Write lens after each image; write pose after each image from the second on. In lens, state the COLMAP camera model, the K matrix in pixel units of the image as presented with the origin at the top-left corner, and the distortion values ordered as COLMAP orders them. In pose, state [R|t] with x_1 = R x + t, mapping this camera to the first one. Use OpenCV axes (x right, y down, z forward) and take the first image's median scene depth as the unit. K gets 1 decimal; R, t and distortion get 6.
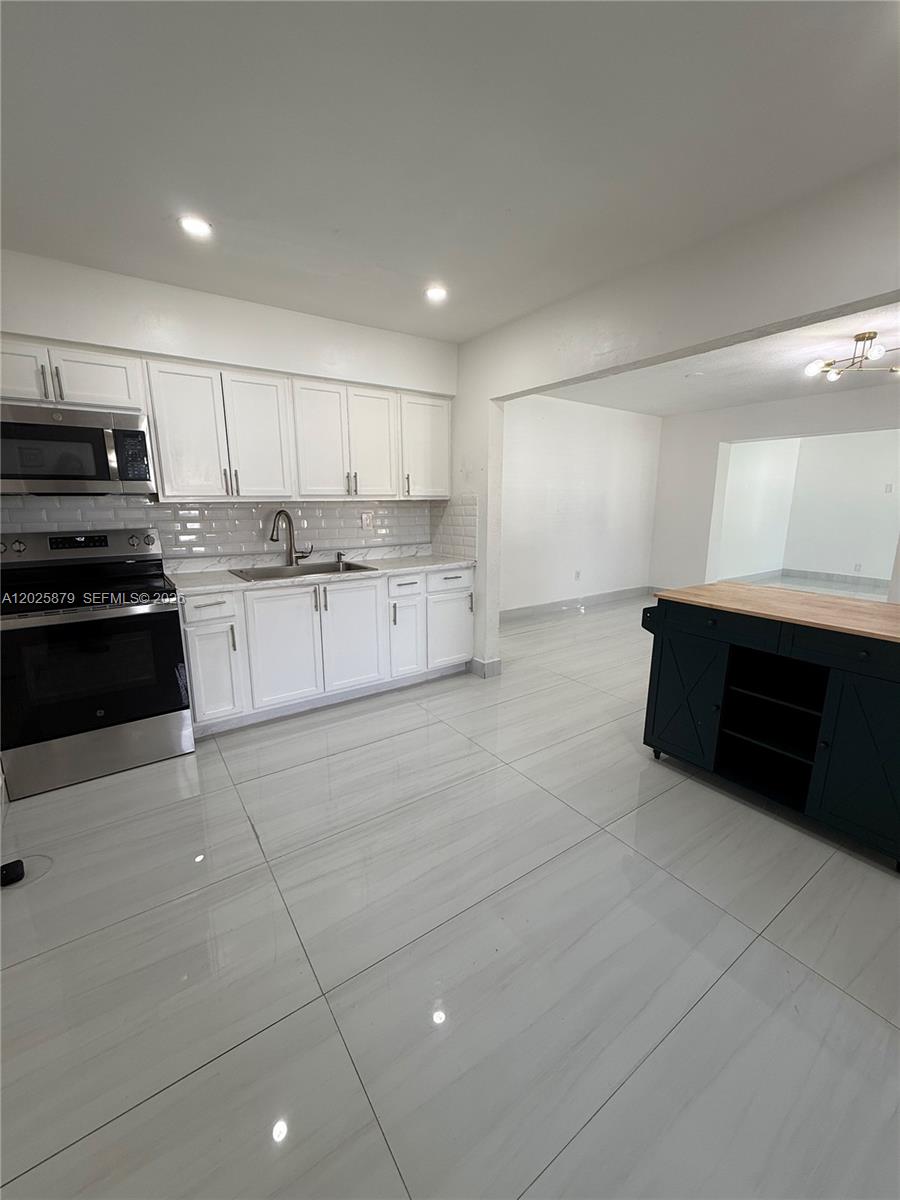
lens RADIAL K [[478.7, 0, 449.5], [0, 478.7, 594.1], [0, 0, 1]] dist [-0.004414, 0.000855]
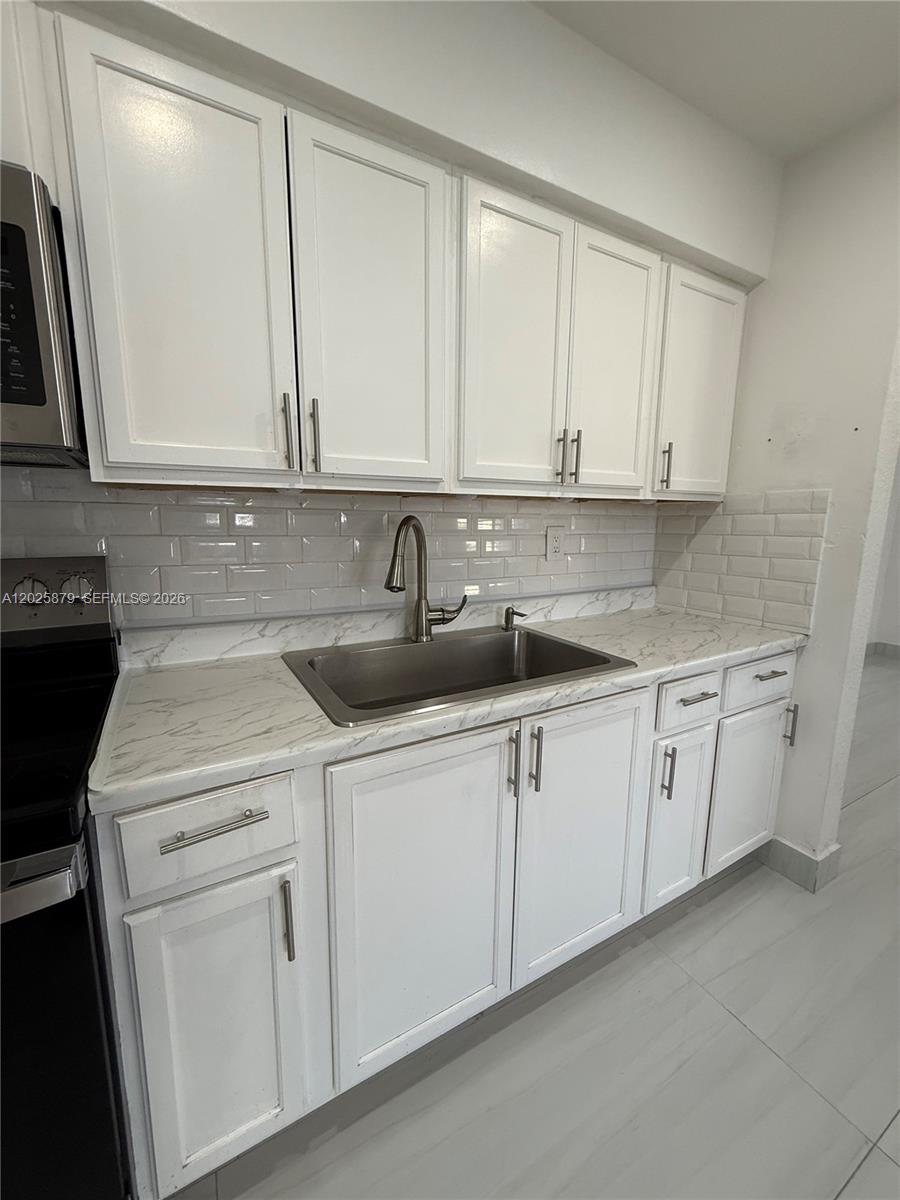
lens RADIAL K [[478.7, 0, 447.5], [0, 478.7, 593.3], [0, 0, 1]] dist [-0.004414, 0.000855]
pose [[0.994586, 0.029017, -0.099782, -0.294088], [-0.032541, 0.998896, -0.033876, -0.100821], [0.098688, 0.036939, 0.994433, 0.630146]]
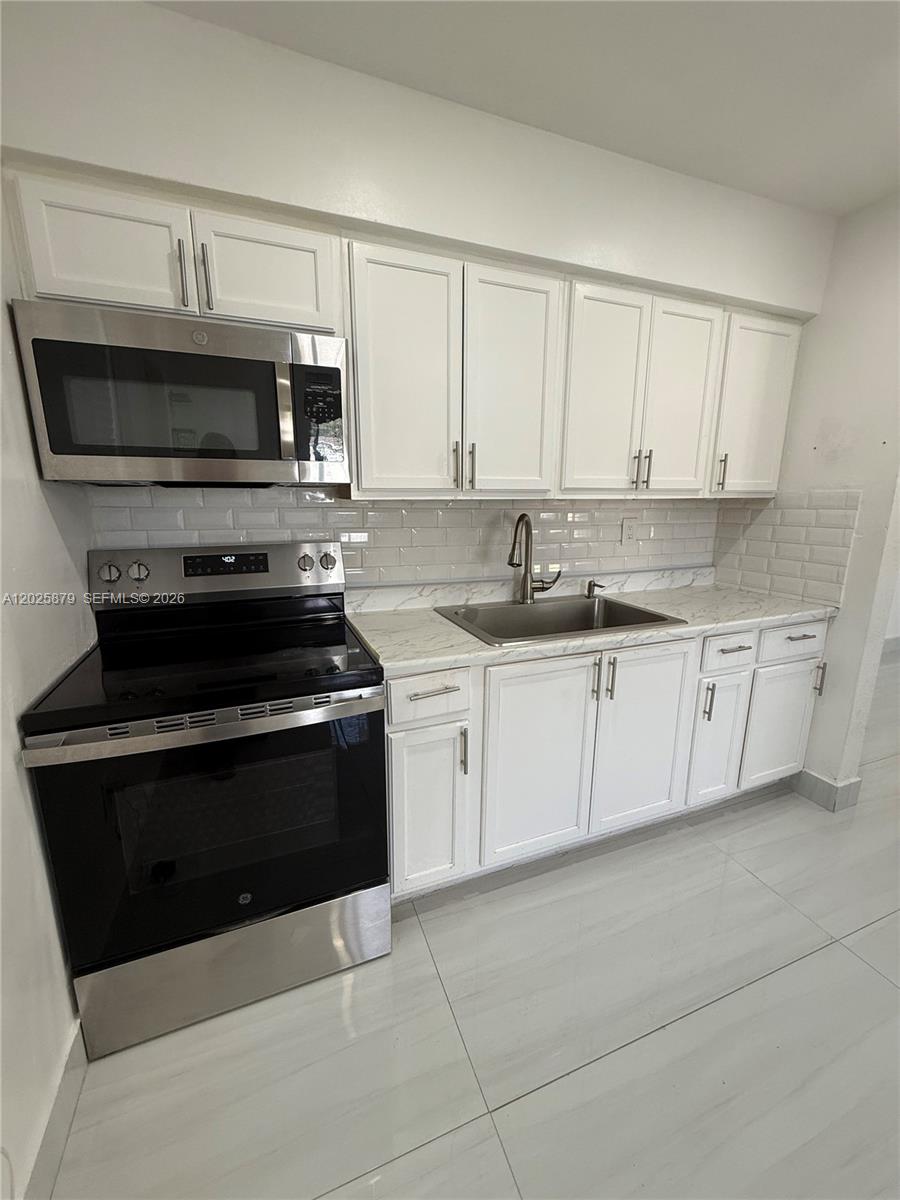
lens RADIAL K [[478.7, 0, 446.9], [0, 478.7, 593.5], [0, 0, 1]] dist [-0.004414, 0.000855]
pose [[0.970921, 0.056975, -0.232521, -0.321436], [-0.054299, 0.998364, 0.017900, -0.087068], [0.233160, -0.004754, 0.972427, 0.422462]]
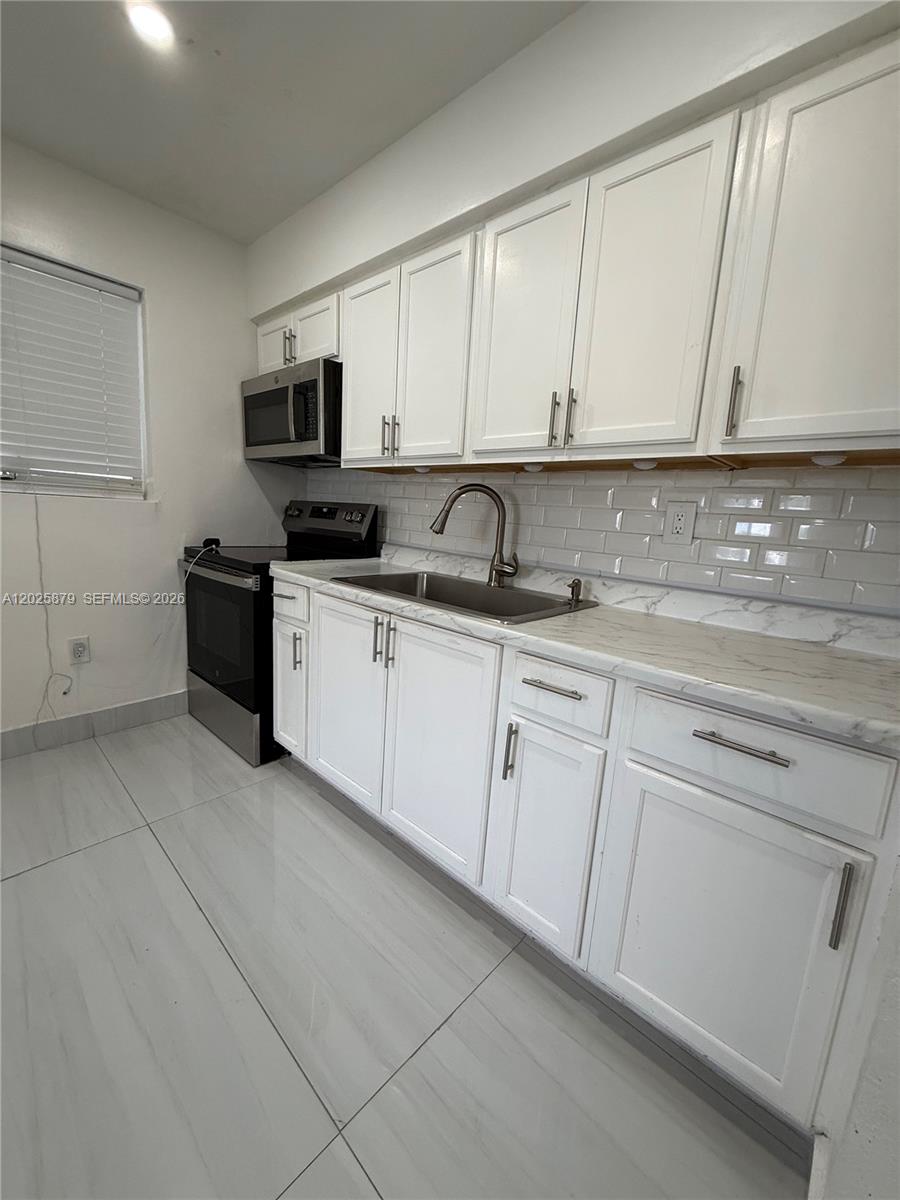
lens RADIAL K [[478.7, 0, 451.5], [0, 478.7, 594.3], [0, 0, 1]] dist [-0.004414, 0.000855]
pose [[0.206386, 0.179062, -0.961947, 0.233929], [-0.250997, 0.959905, 0.124830, -0.121930], [0.945730, 0.215682, 0.243055, 0.929216]]
